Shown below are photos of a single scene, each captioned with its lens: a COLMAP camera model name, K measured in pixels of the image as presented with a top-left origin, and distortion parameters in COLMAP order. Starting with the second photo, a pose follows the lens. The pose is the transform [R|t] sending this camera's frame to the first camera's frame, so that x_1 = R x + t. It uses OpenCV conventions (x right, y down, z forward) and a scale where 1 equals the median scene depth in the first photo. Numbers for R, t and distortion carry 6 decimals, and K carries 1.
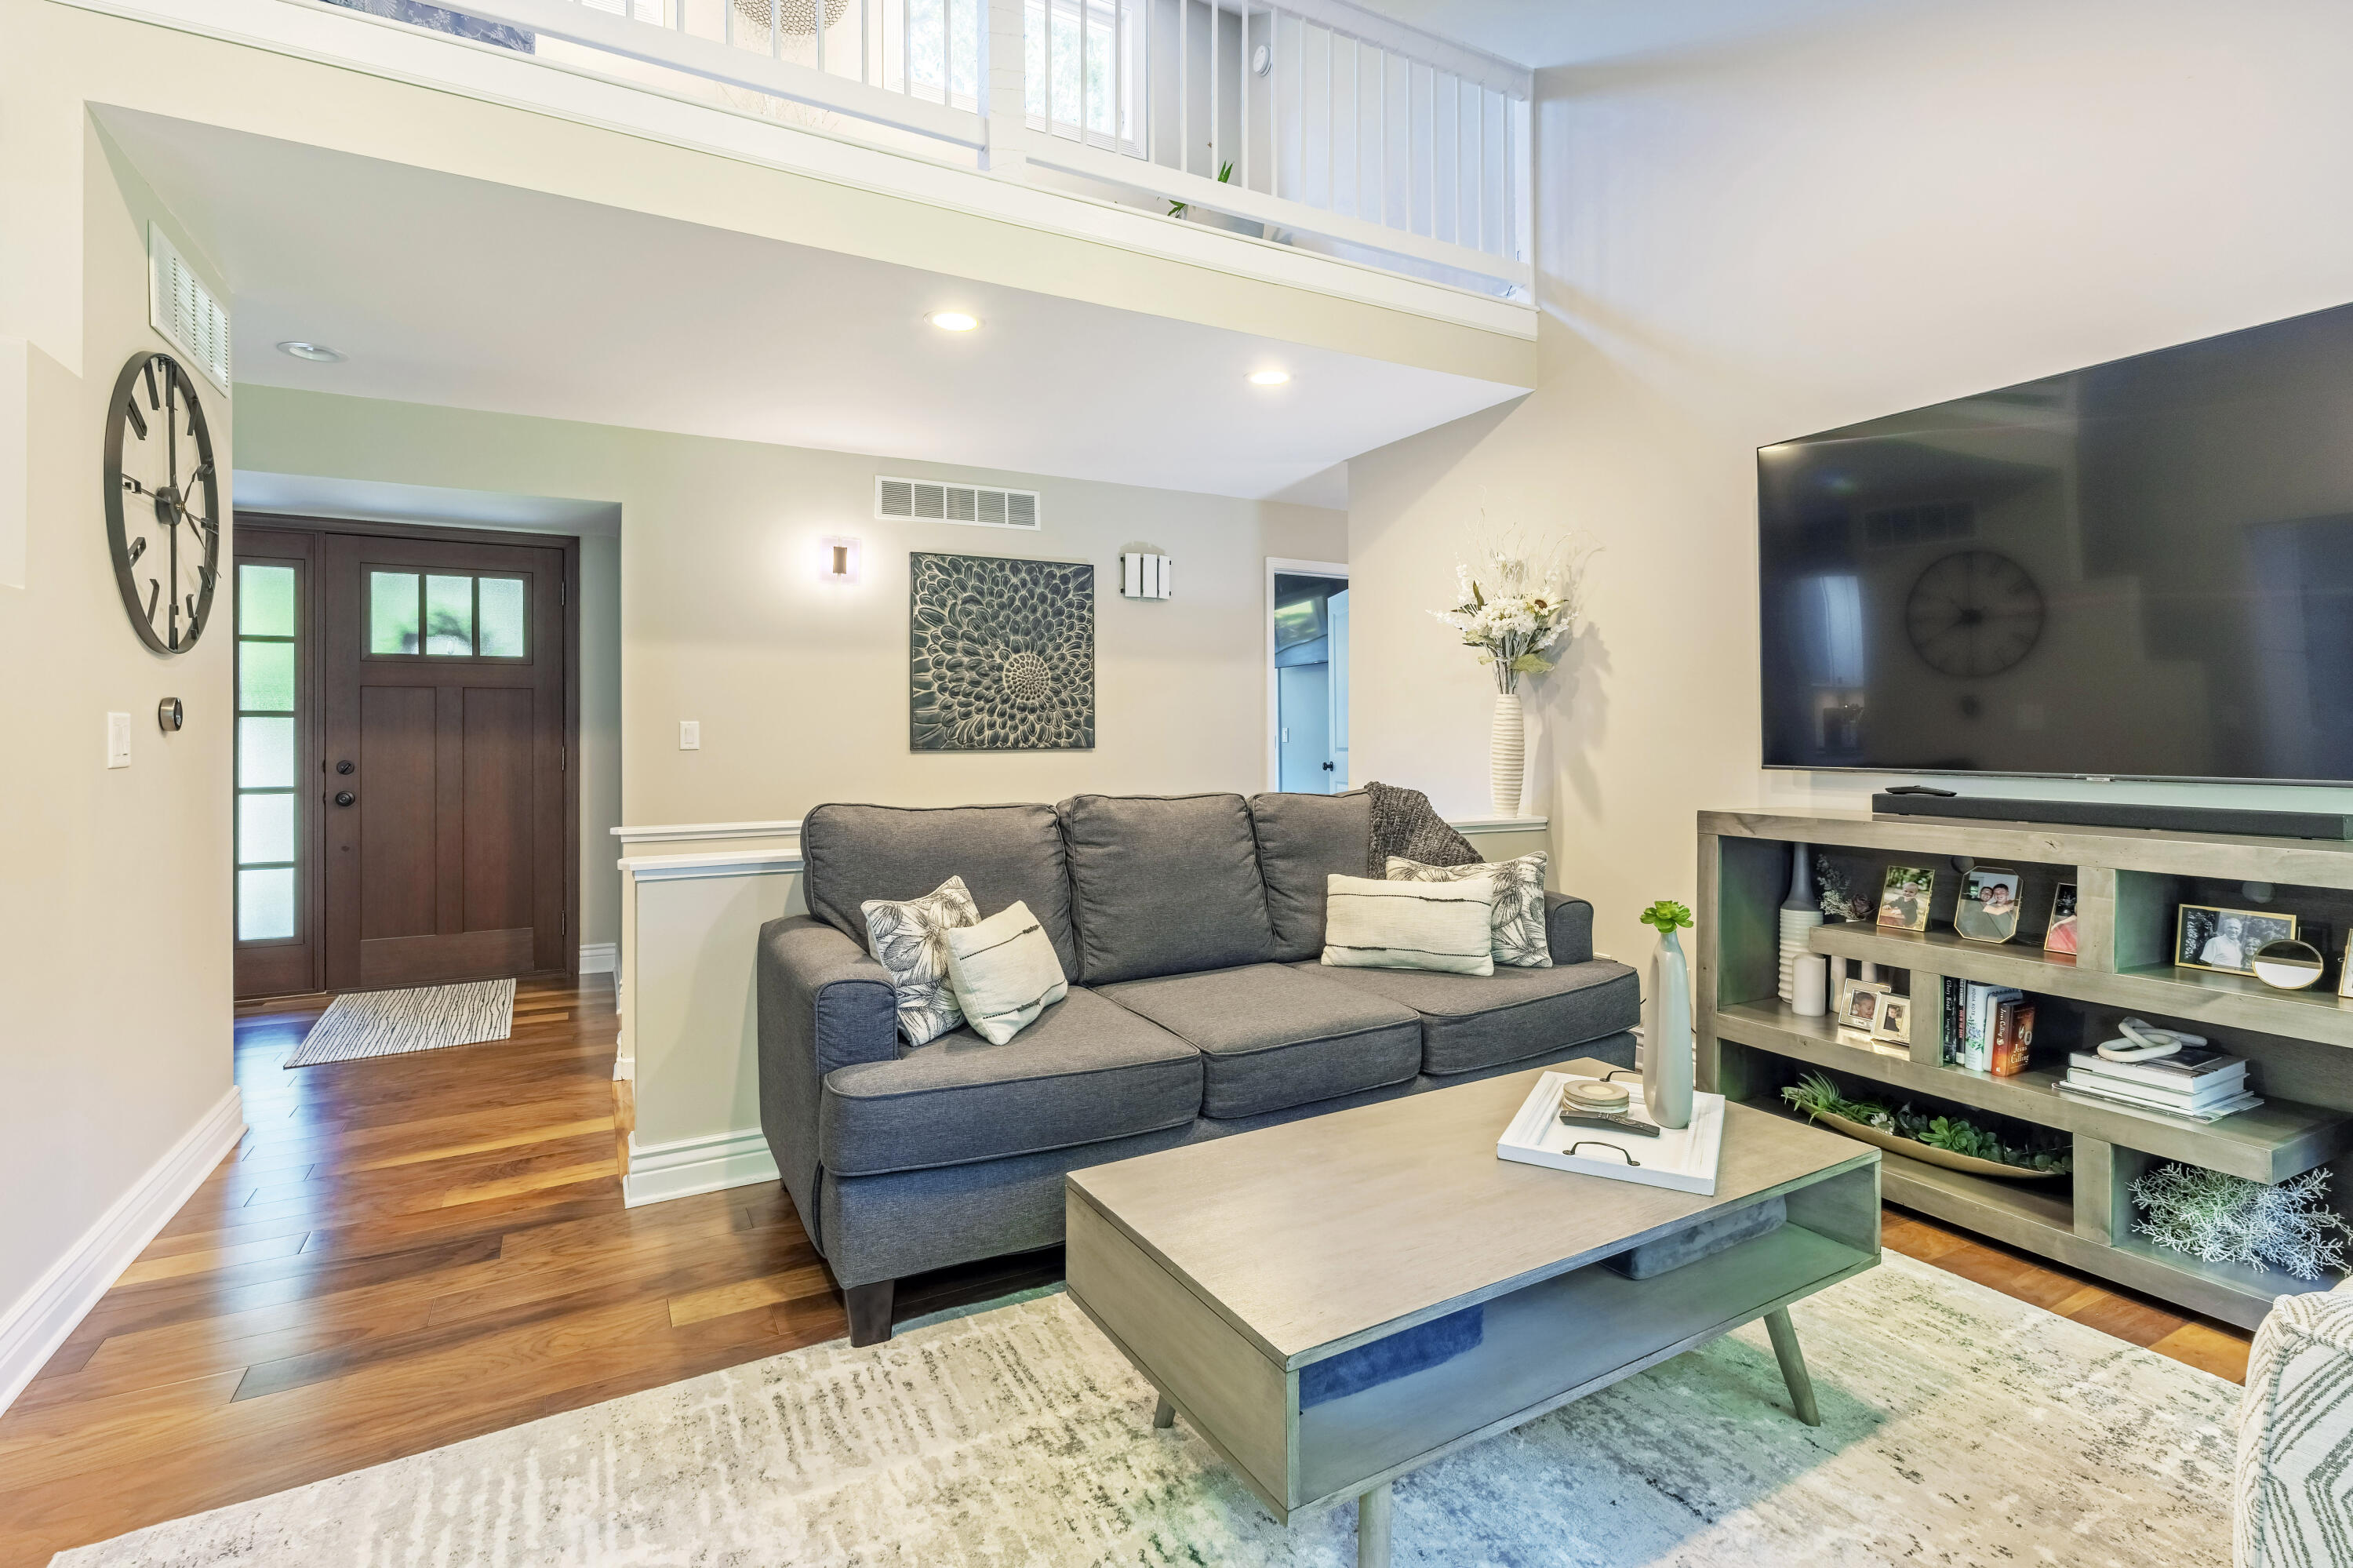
lens RADIAL K [[1188.6, 0, 1339.3], [0, 1188.6, 731.6], [0, 0, 1]] dist [-0.000116, 0.000365]
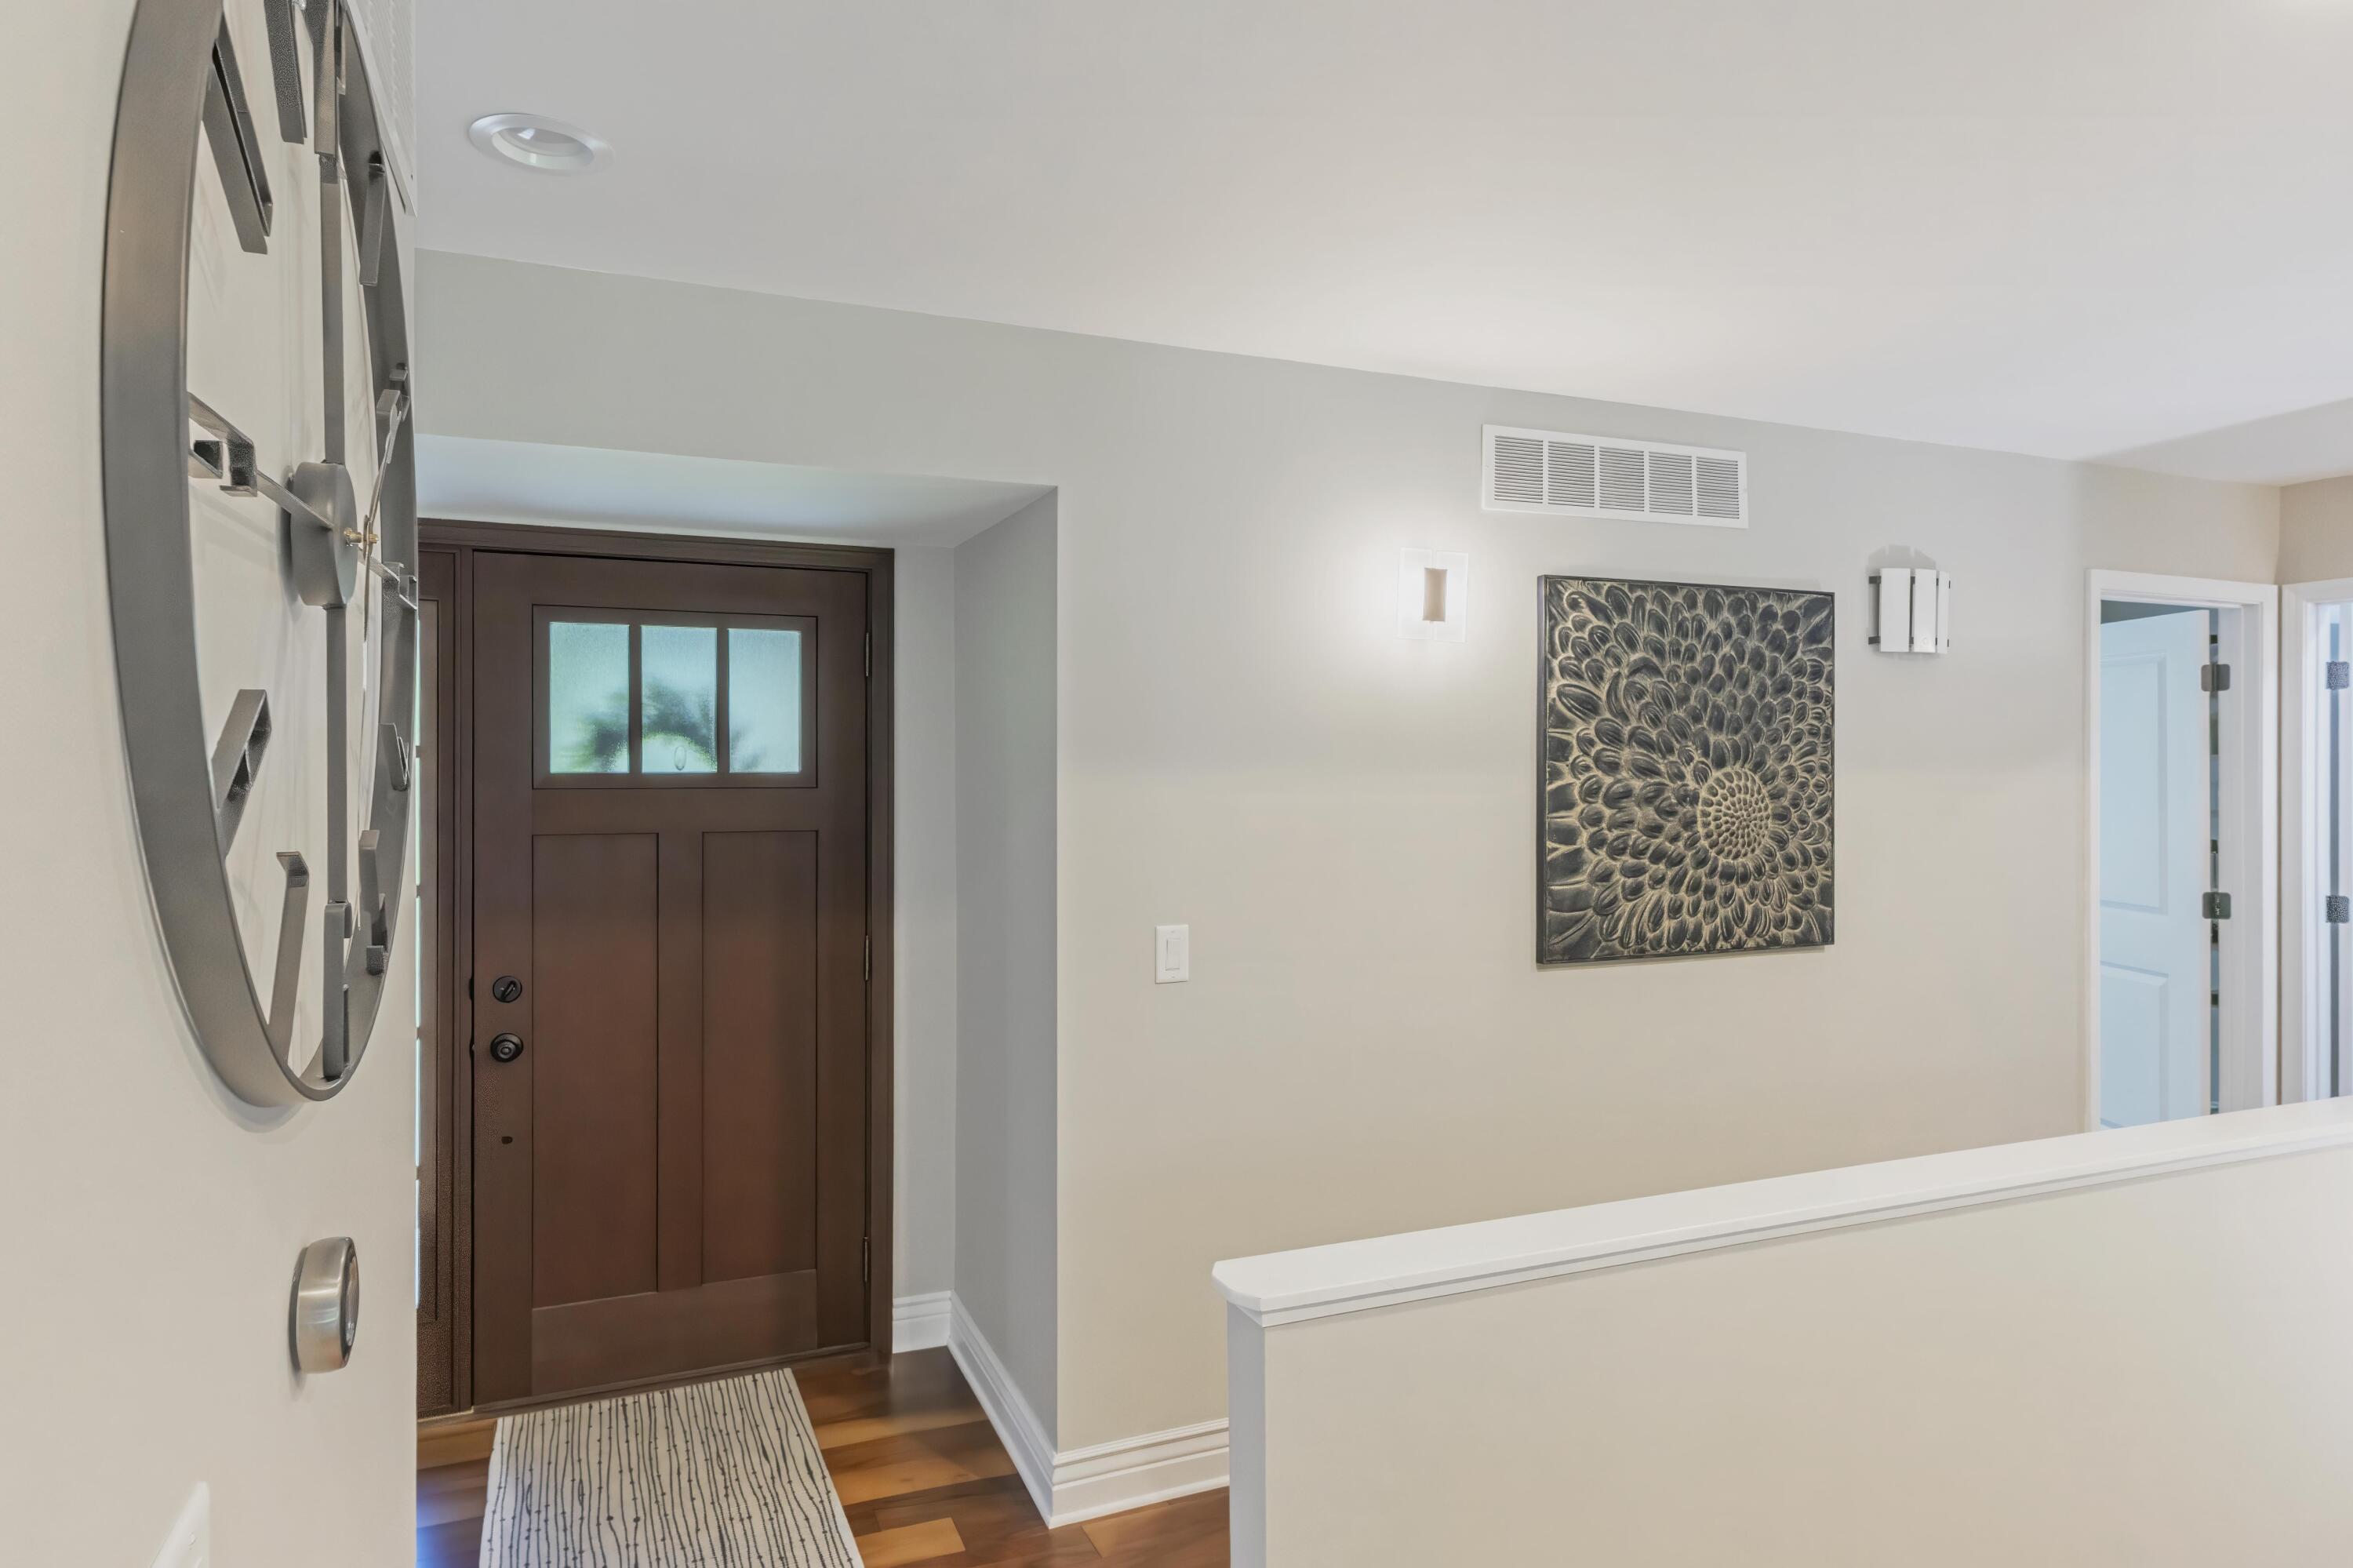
lens RADIAL K [[1350.6, 0, 1254.0], [0, 1350.6, 737.8], [0, 0, 1]] dist [0.002891, -0.002193]
pose [[0.995465, 0.003411, -0.095064, -0.423507], [-0.002968, 0.999984, 0.004805, -0.082809], [0.095078, -0.004501, 0.995460, 0.406806]]
